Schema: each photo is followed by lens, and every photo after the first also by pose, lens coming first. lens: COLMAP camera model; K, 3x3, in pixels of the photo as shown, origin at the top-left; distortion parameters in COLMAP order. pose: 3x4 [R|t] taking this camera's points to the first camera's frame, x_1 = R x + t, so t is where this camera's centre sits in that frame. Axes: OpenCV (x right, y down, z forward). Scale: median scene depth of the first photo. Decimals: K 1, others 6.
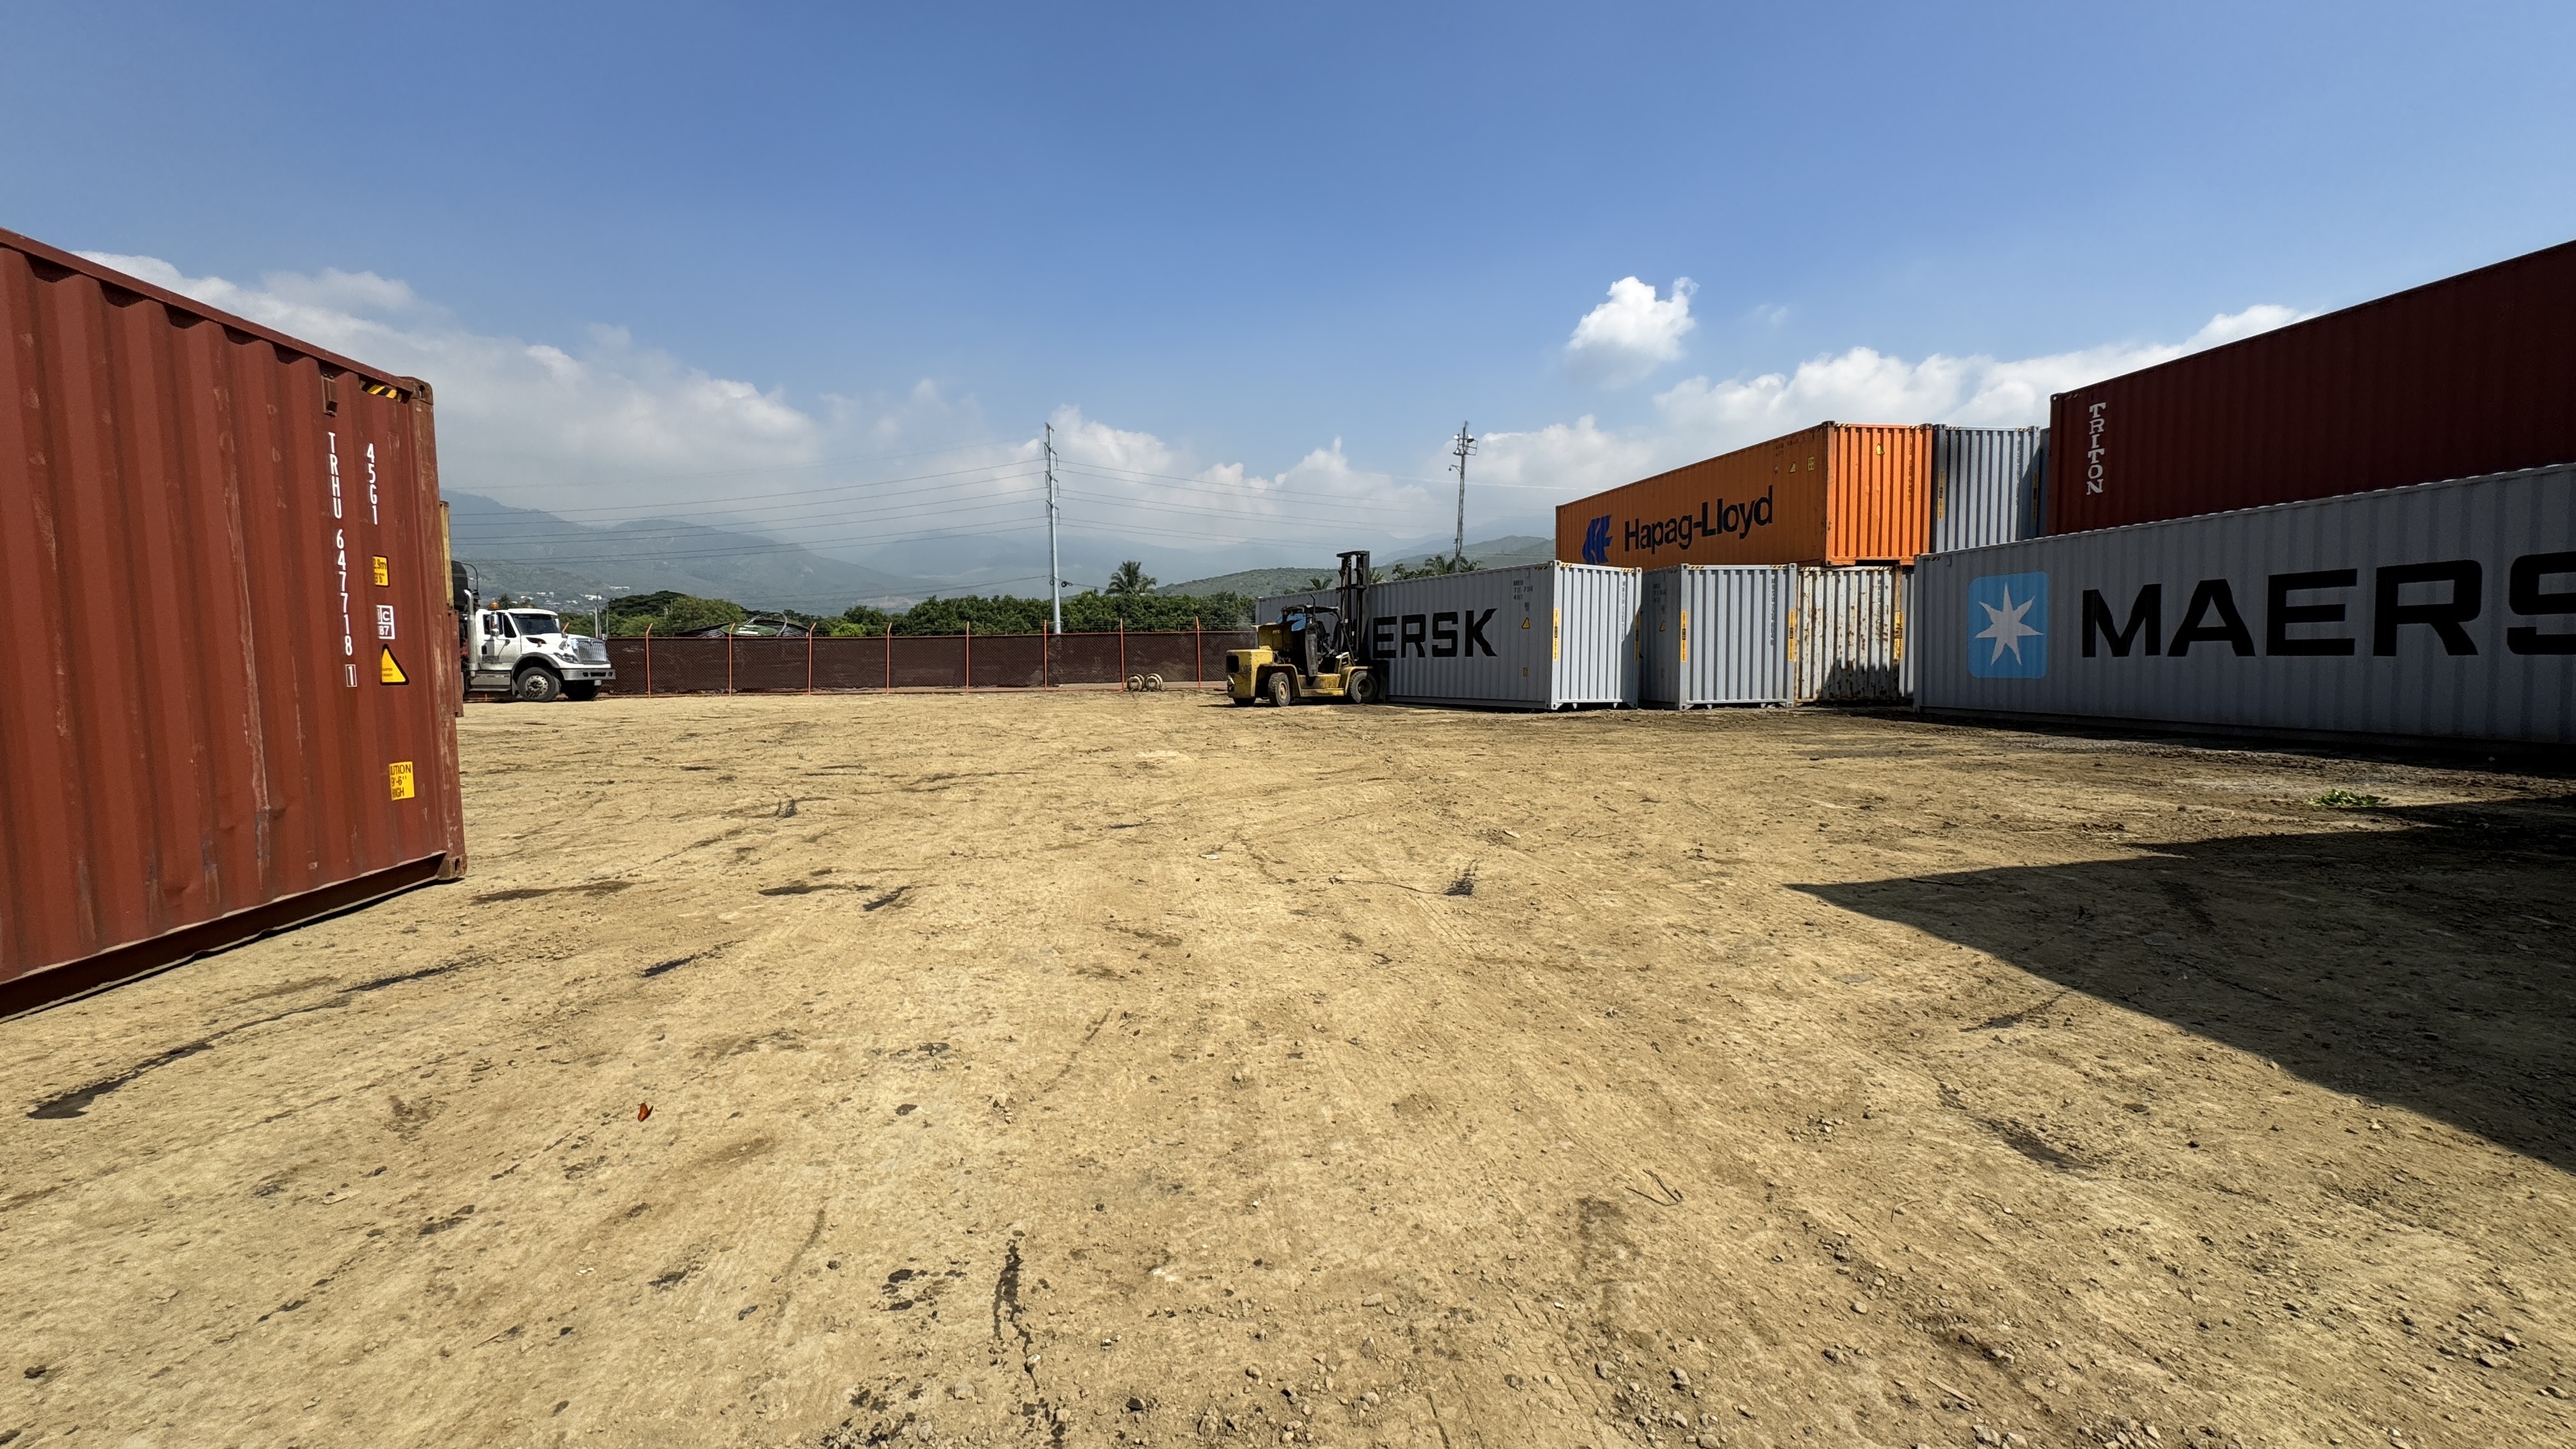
lens RADIAL K [[1027.7, 0, 1286.2], [0, 1027.7, 726.9], [0, 0, 1]] dist [-0.002746, 0.000018]
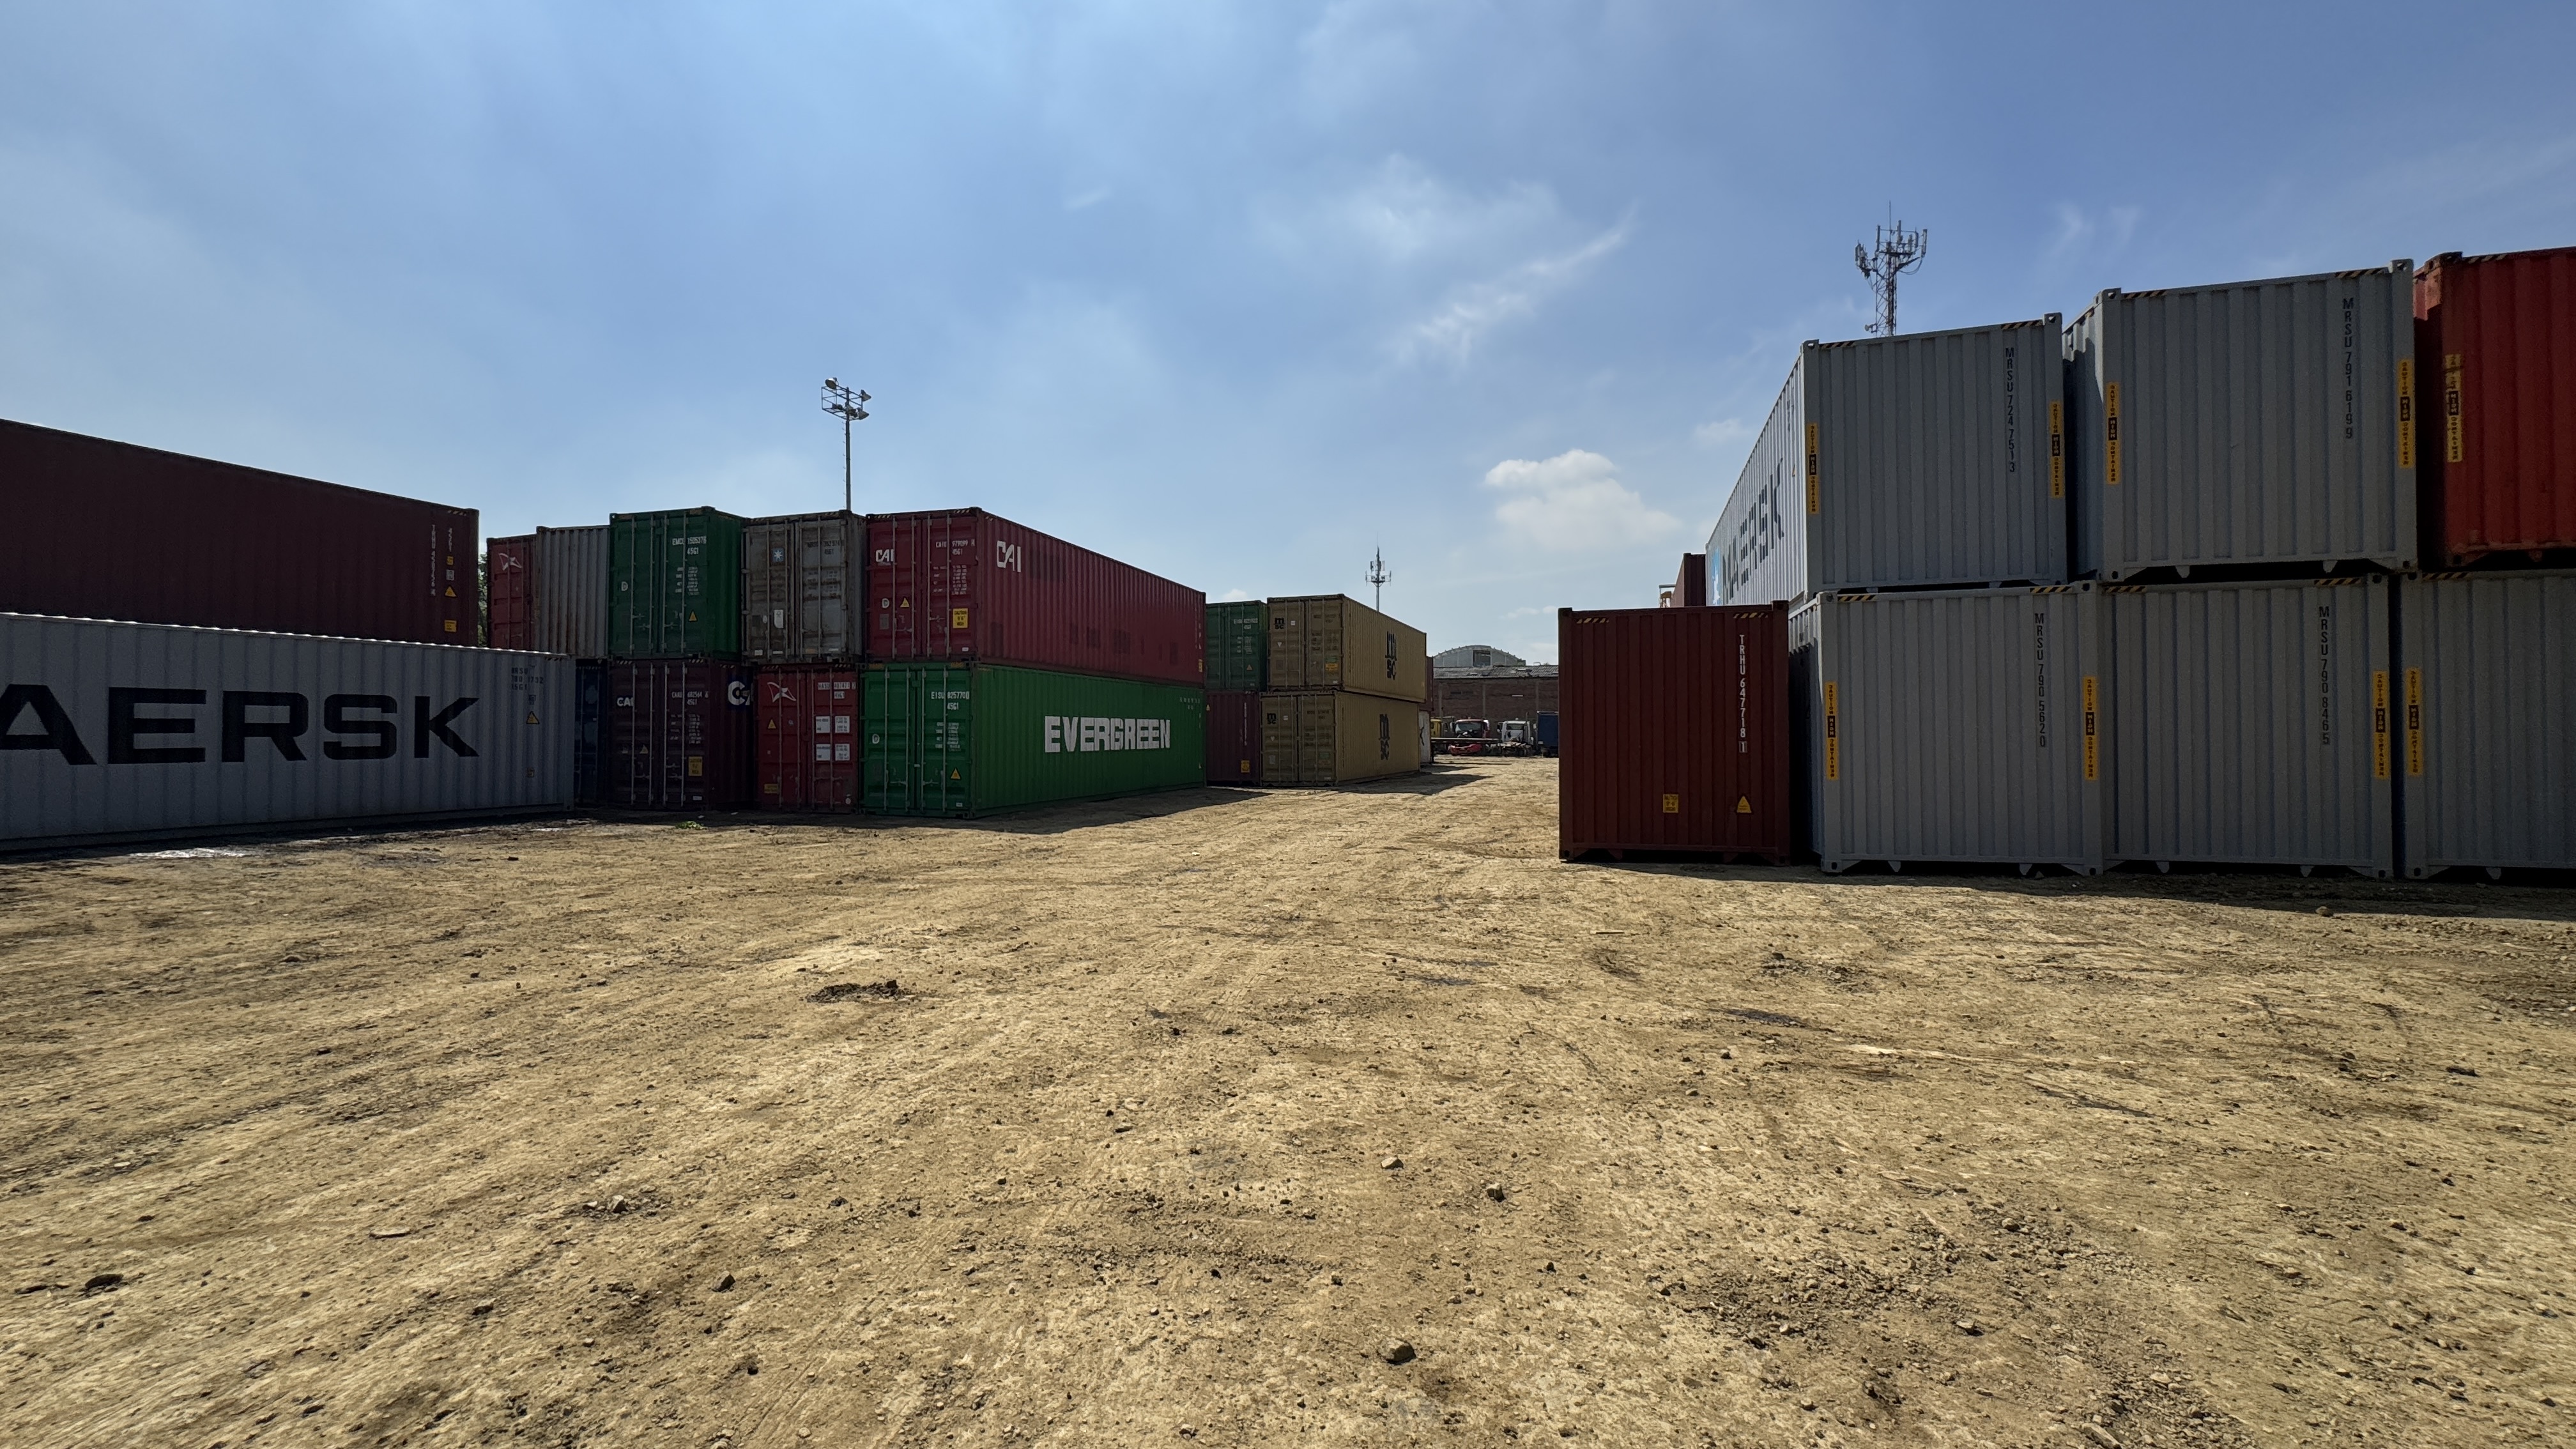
lens RADIAL K [[1027.7, 0, 1286.2], [0, 1027.7, 726.9], [0, 0, 1]] dist [-0.002746, 0.000018]
pose [[-0.903331, 0.017906, 0.428569, -1.034312], [0.041352, 0.998110, 0.045459, -0.191481], [-0.426945, 0.058787, -0.902365, 2.604919]]
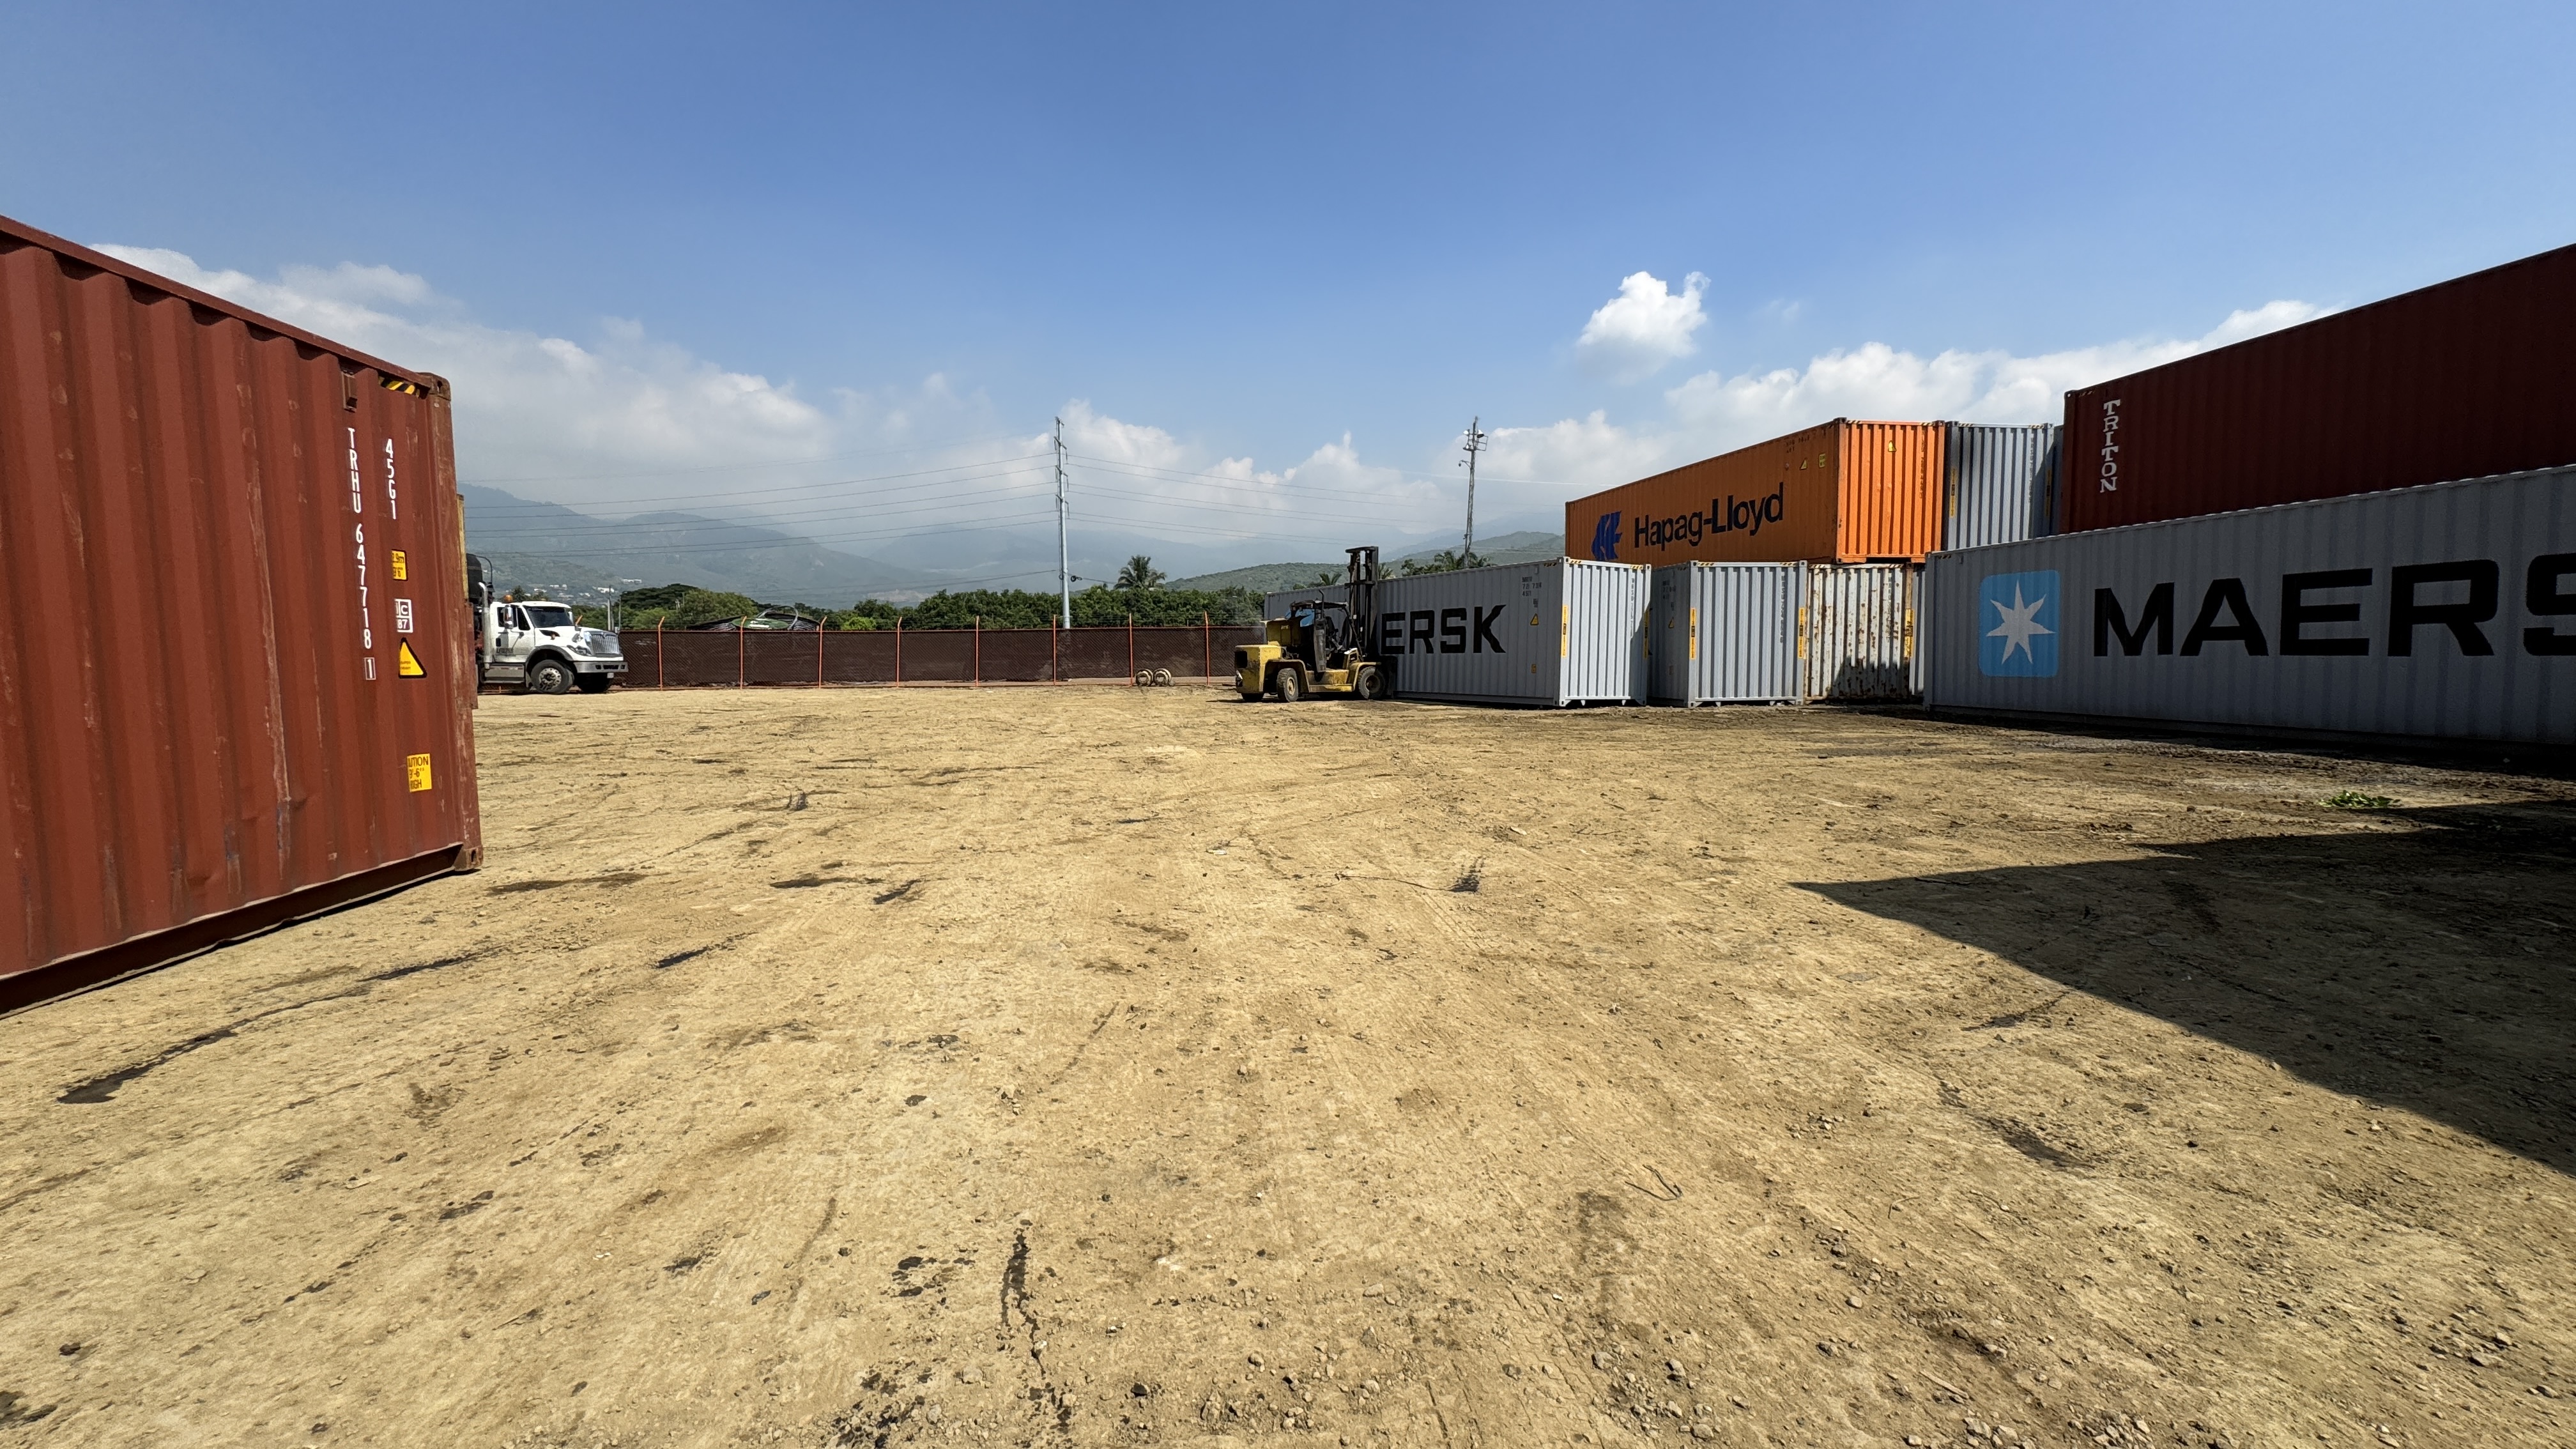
lens RADIAL K [[1027.7, 0, 1286.2], [0, 1027.7, 726.9], [0, 0, 1]] dist [-0.002746, 0.000018]
pose [[0.999956, 0.004264, -0.008301, 0.001381], [-0.004225, 0.999980, 0.004786, -0.001395], [0.008321, -0.004751, 0.999954, -0.005122]]
